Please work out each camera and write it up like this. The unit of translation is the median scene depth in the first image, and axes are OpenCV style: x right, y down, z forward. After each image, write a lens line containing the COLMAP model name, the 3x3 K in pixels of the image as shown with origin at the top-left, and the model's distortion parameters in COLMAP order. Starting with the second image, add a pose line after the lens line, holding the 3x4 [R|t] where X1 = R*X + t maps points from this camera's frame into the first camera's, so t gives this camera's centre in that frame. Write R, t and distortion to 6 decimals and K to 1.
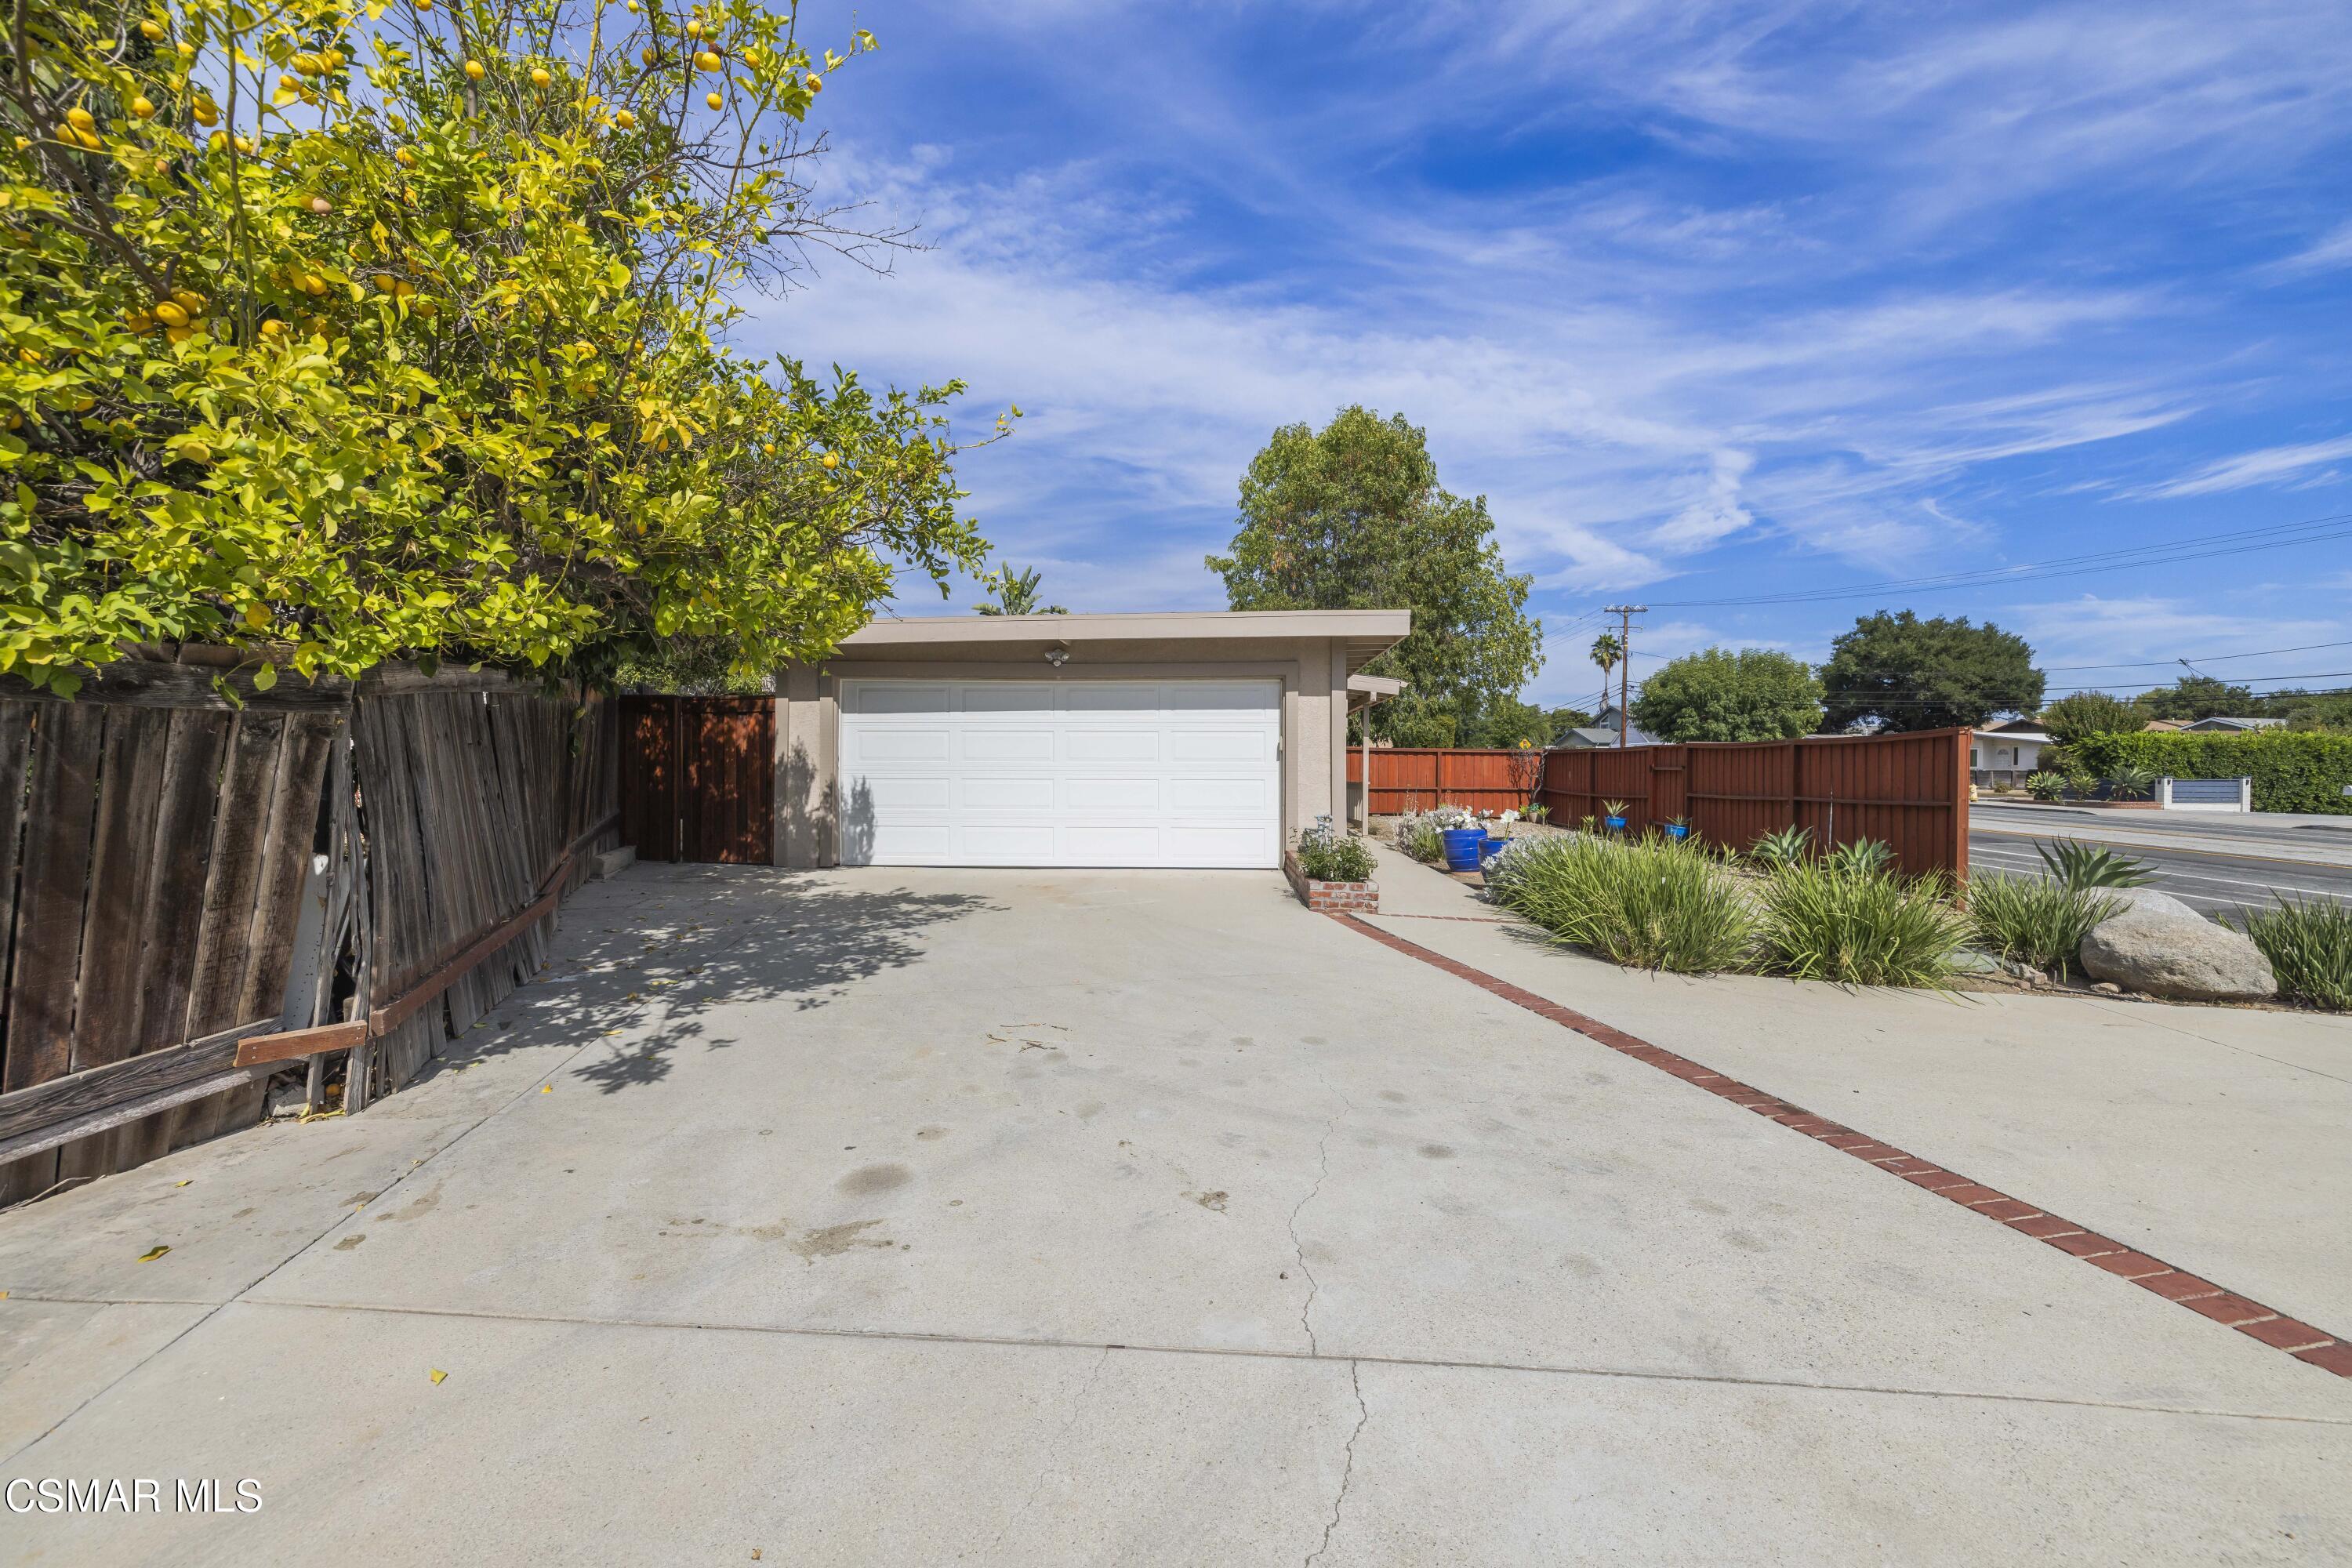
lens RADIAL K [[991.6, 0, 1170.2], [0, 991.6, 782.0], [0, 0, 1]] dist [0.002406, 0.000682]
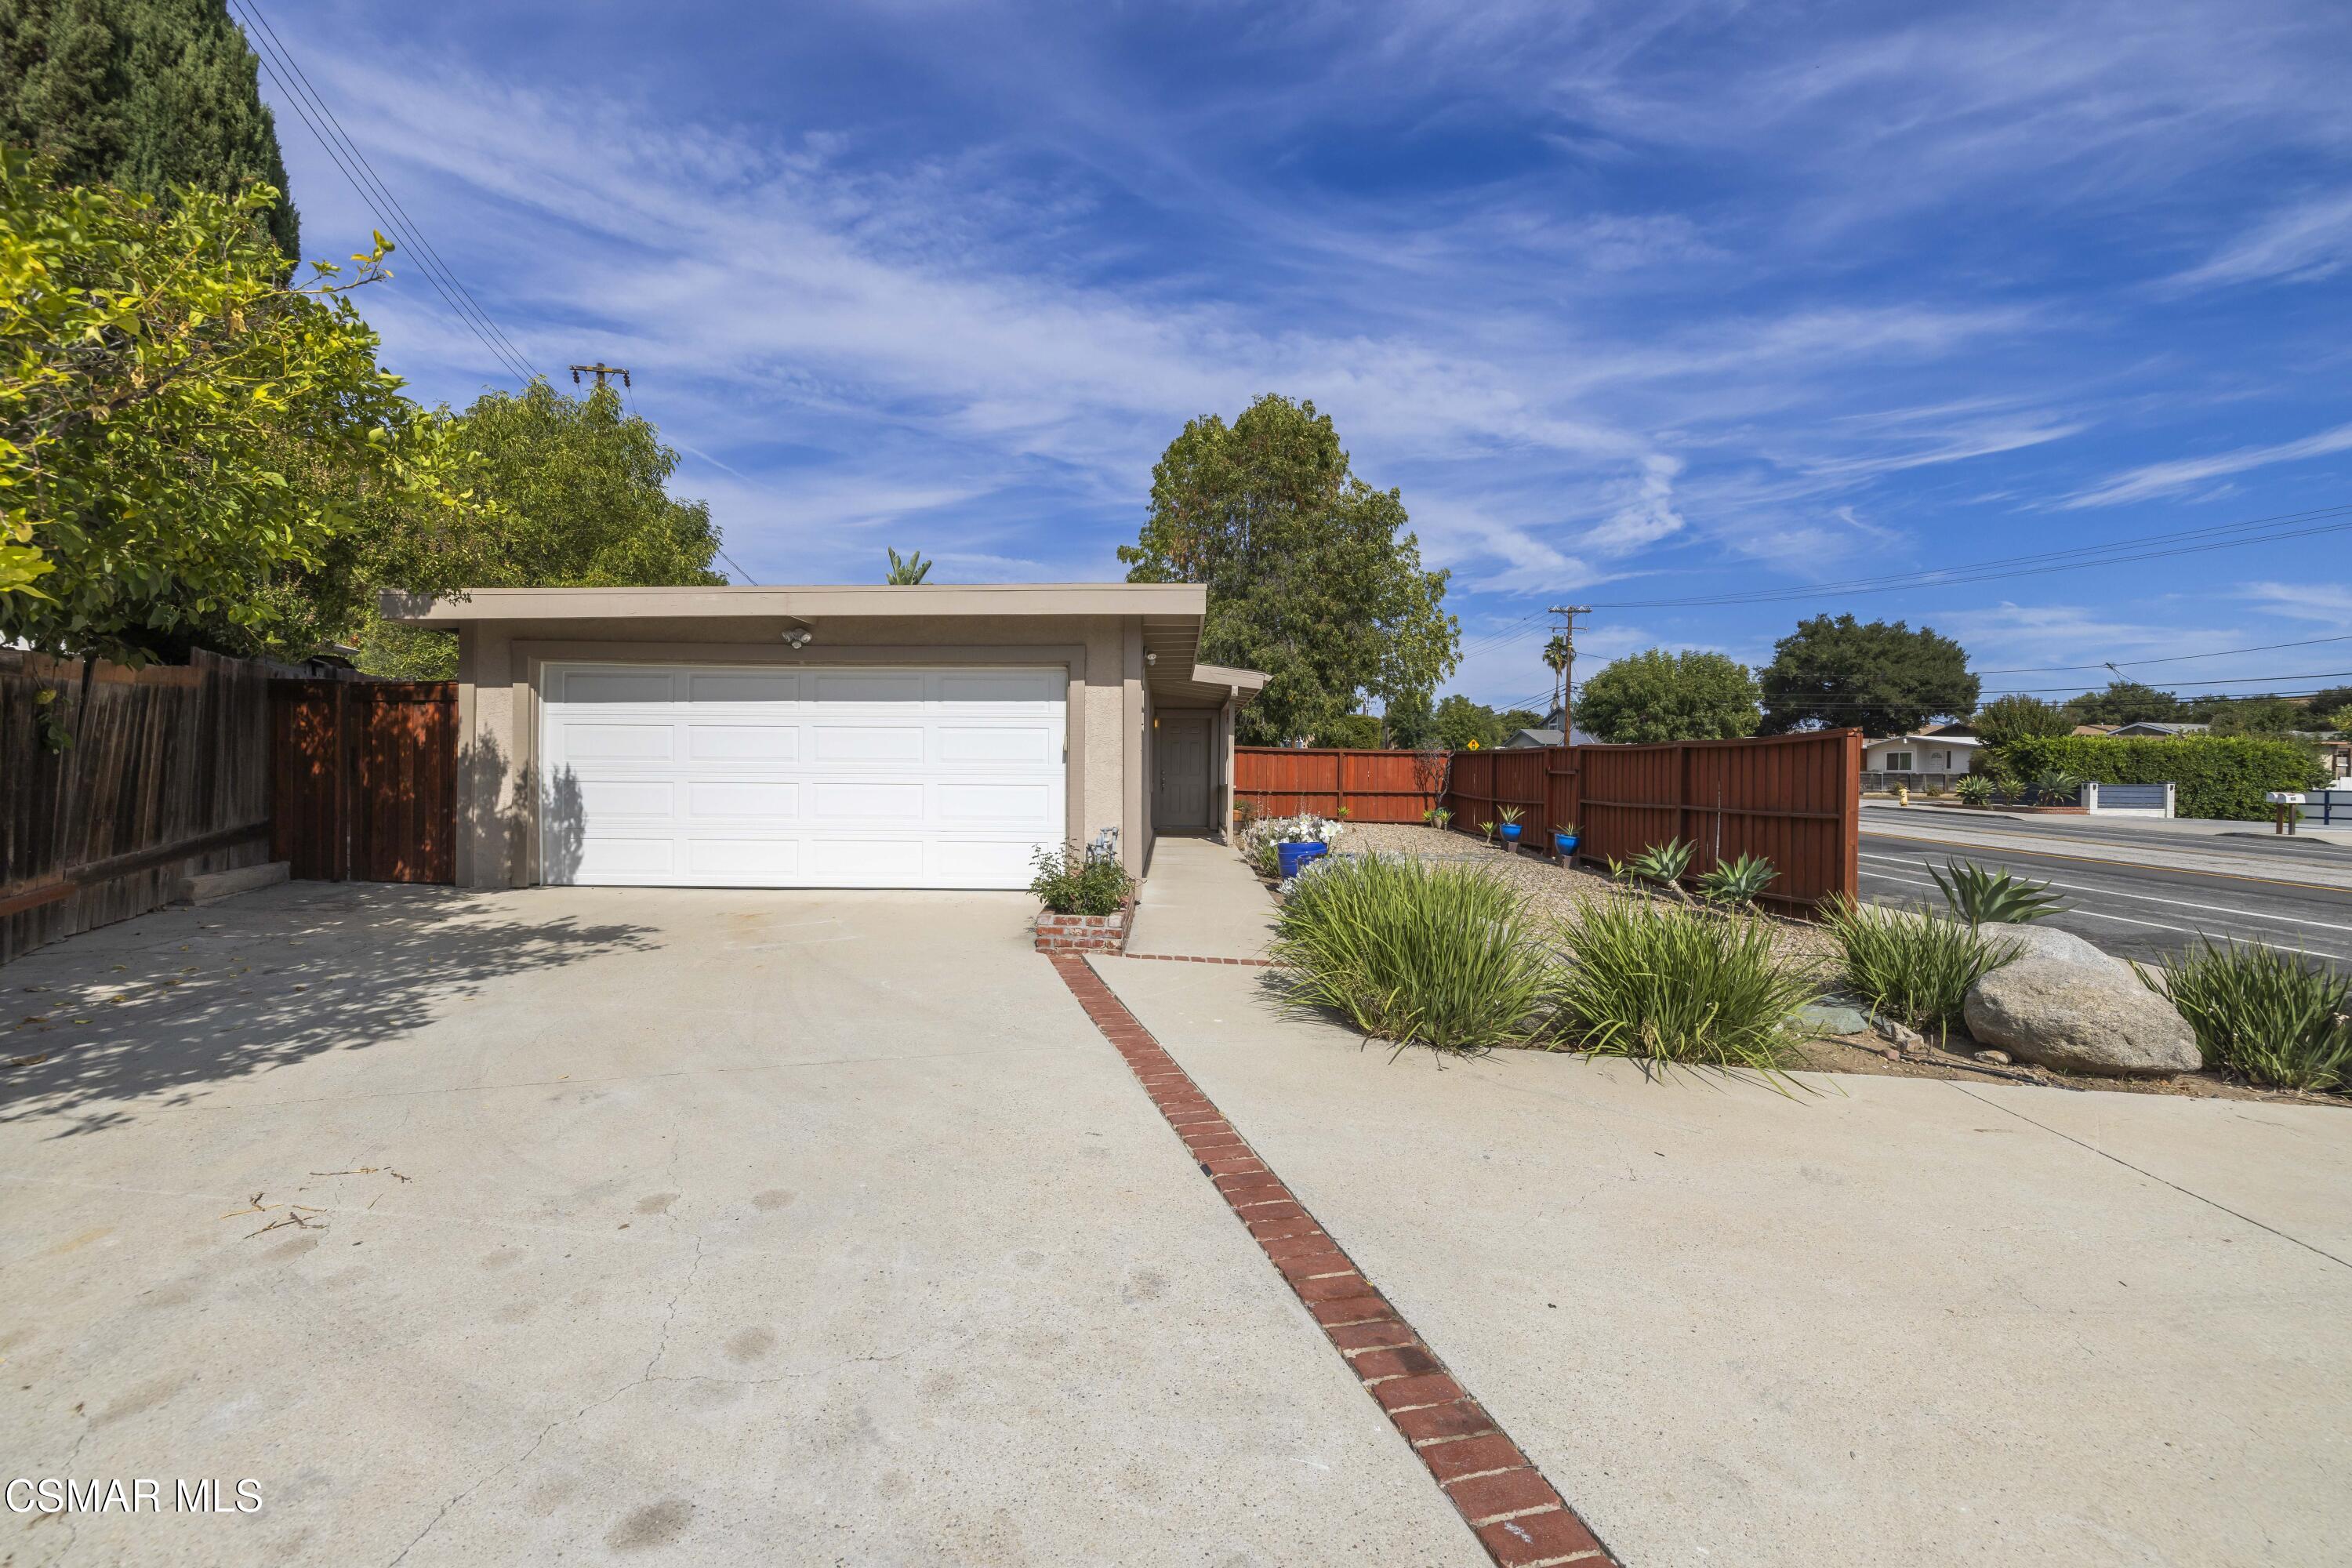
lens RADIAL K [[991.6, 0, 1167.7], [0, 991.6, 767.7], [0, 0, 1]] dist [0.002406, 0.000682]
pose [[0.999414, 0.004902, 0.033869, 0.166991], [-0.004457, 0.999903, -0.013191, -0.005849], [-0.033930, 0.013032, 0.999339, 0.149373]]
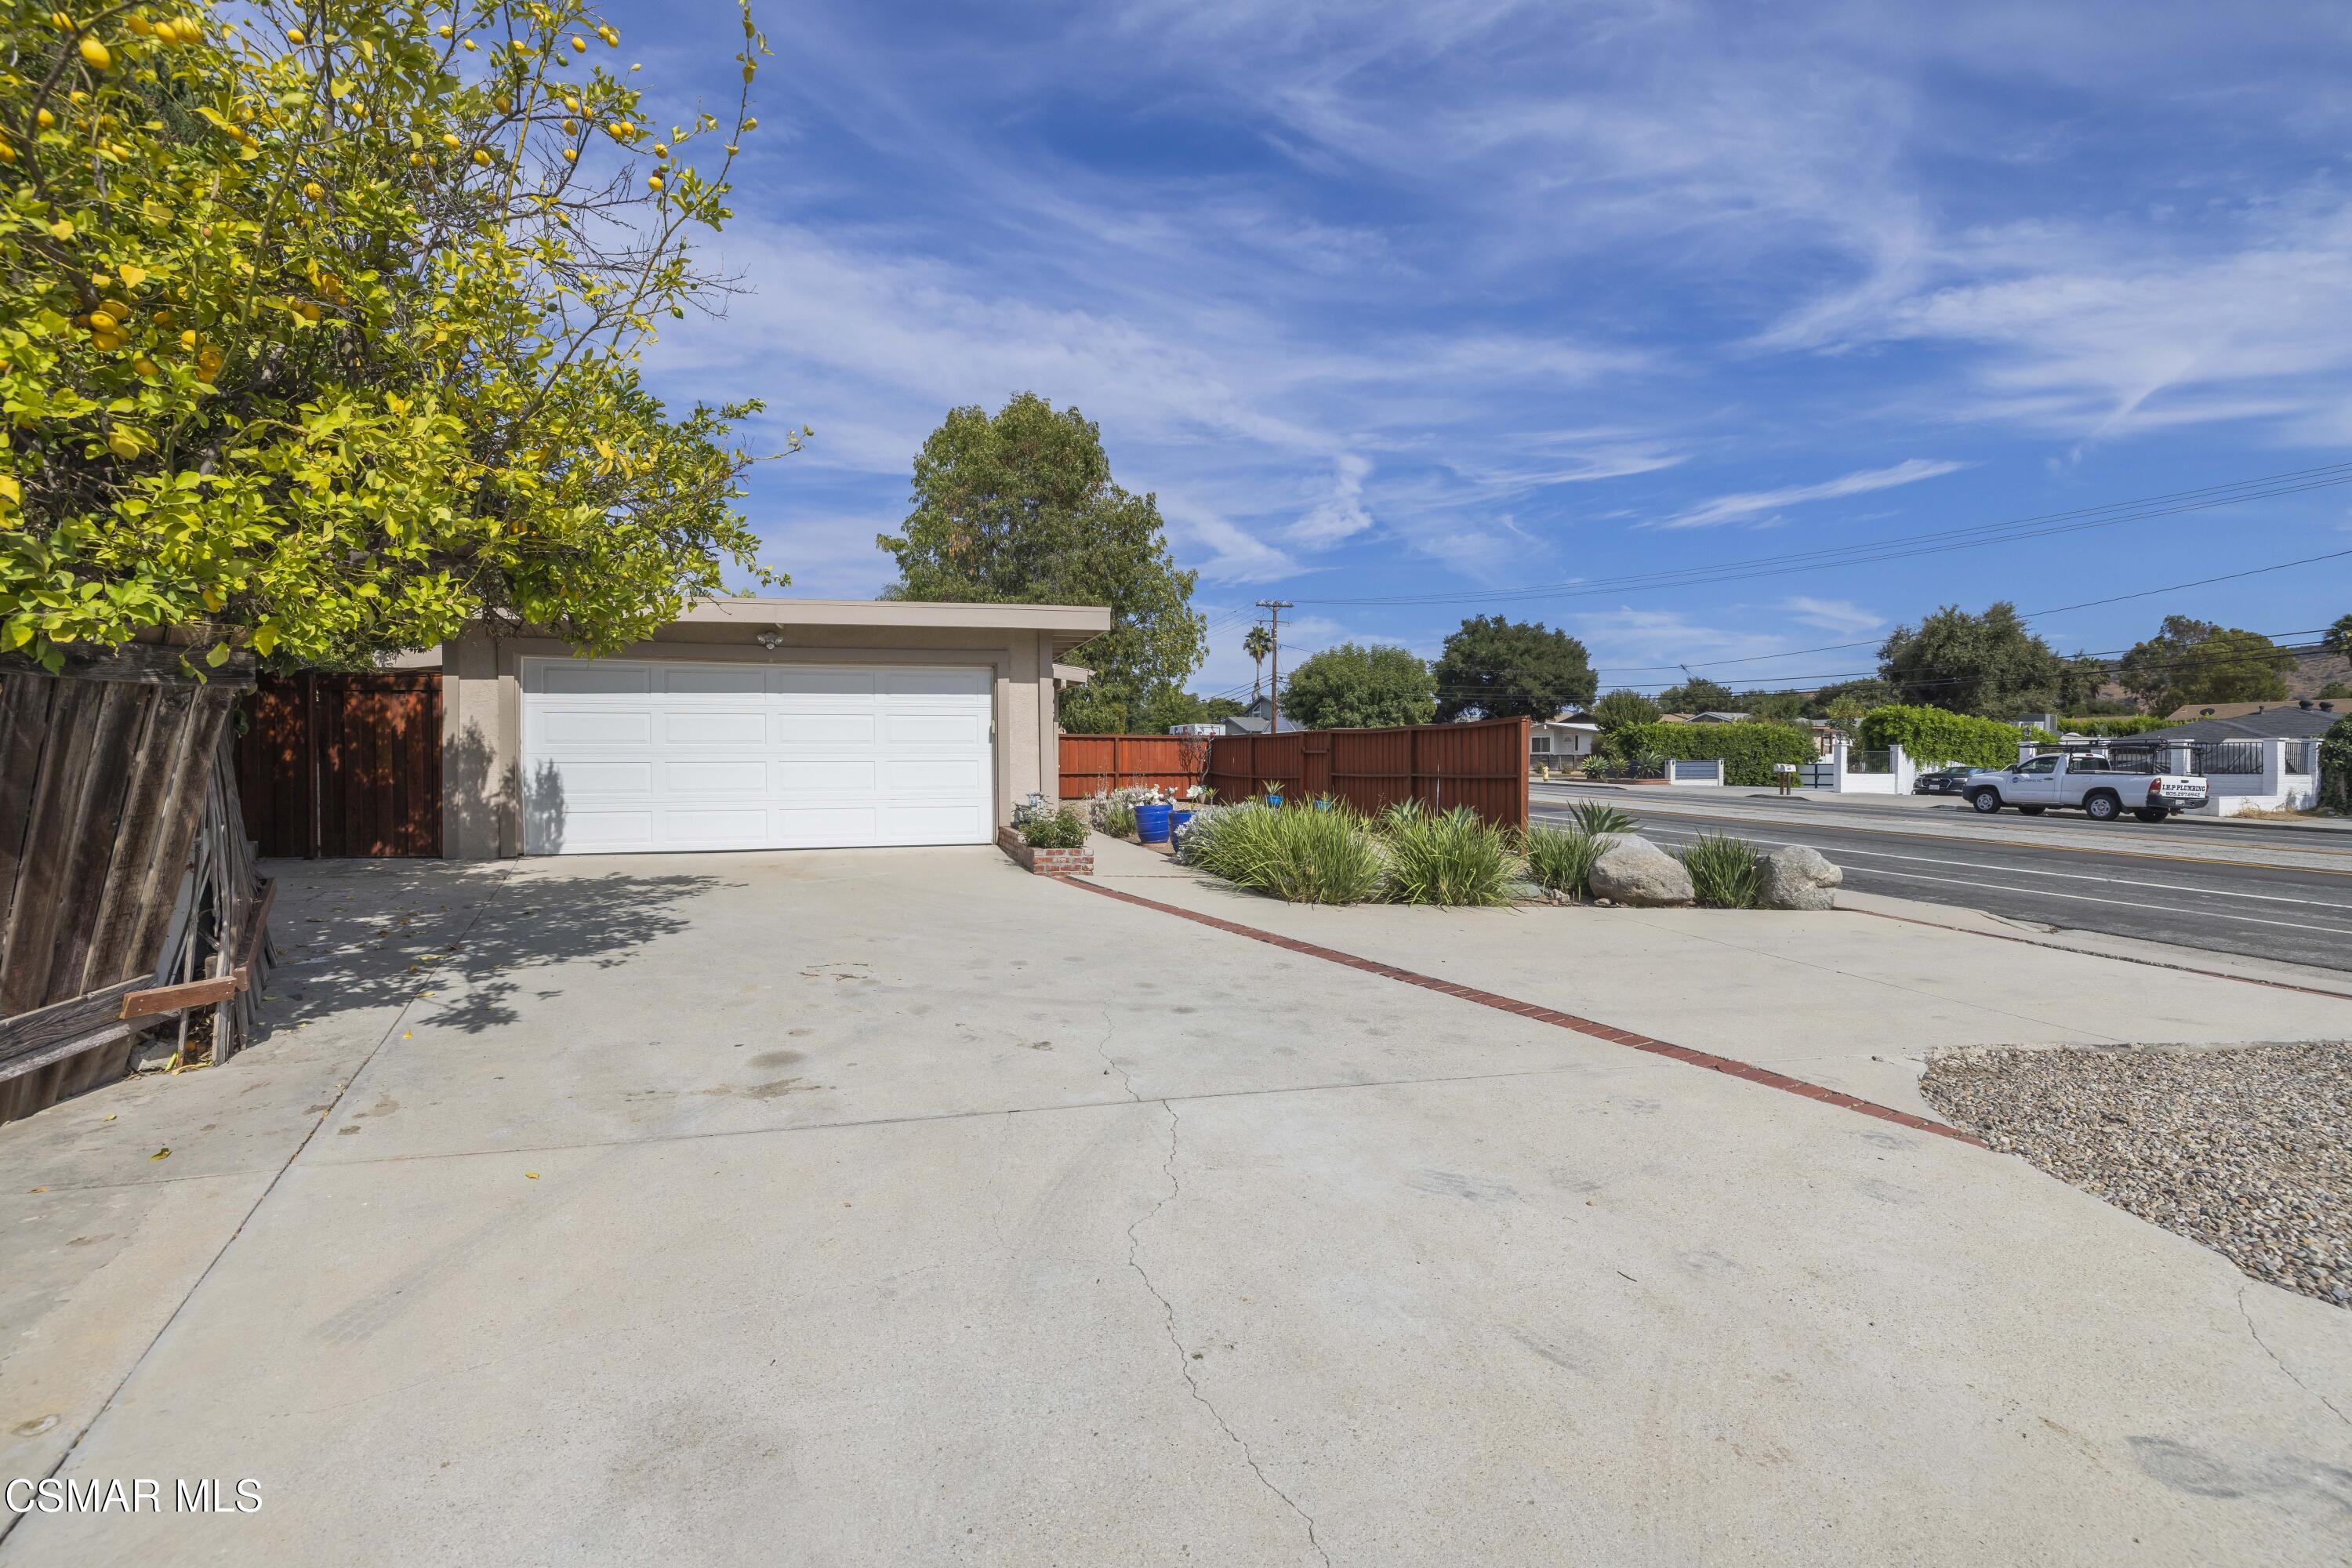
lens RADIAL K [[1046.0, 0, 1162.4], [0, 1046.0, 774.0], [0, 0, 1]] dist [-0.004683, -0.000565]
pose [[0.947983, -0.010168, 0.318159, -0.074187], [0.009452, 0.999948, 0.003796, 0.009709], [-0.318181, -0.000591, 0.948030, -0.128790]]
